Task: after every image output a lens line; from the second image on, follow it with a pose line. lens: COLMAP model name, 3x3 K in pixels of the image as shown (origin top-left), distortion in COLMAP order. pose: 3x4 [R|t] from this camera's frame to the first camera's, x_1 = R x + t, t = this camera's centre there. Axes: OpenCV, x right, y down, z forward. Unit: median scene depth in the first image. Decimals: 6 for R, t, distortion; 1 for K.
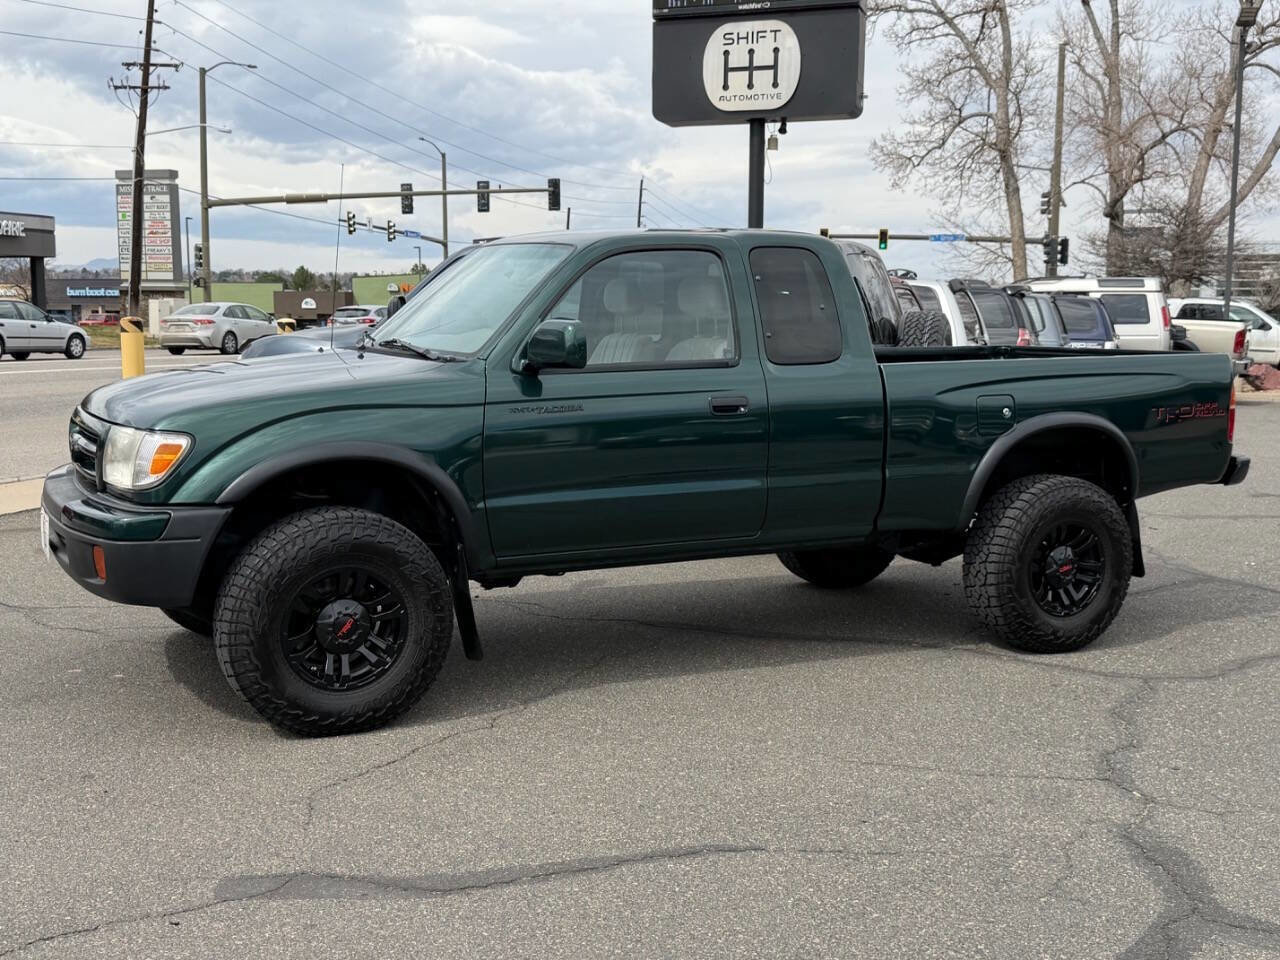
lens RADIAL K [[1521.8, 0, 640.0], [0, 1521.8, 480.0], [0, 0, 1]] dist [0.213628, -0.526506]
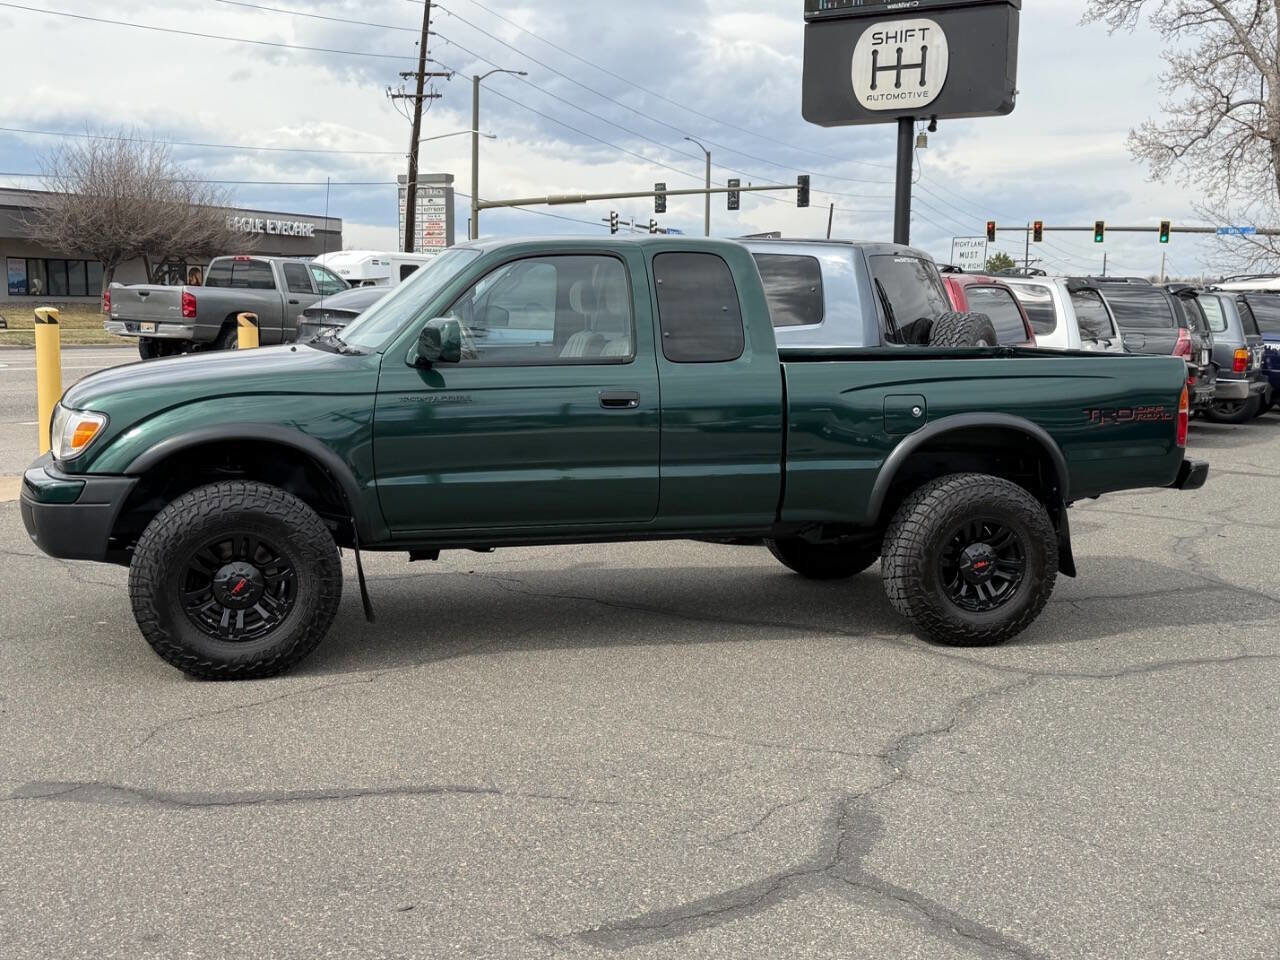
lens RADIAL K [[1530.8, 0, 640.0], [0, 1530.8, 480.0], [0, 0, 1]] dist [0.249555, -0.678103]
pose [[0.978931, 0.028715, -0.202163, 0.119182], [-0.028329, 0.999587, 0.004805, 0.001095], [0.202217, 0.001023, 0.979340, -0.025389]]
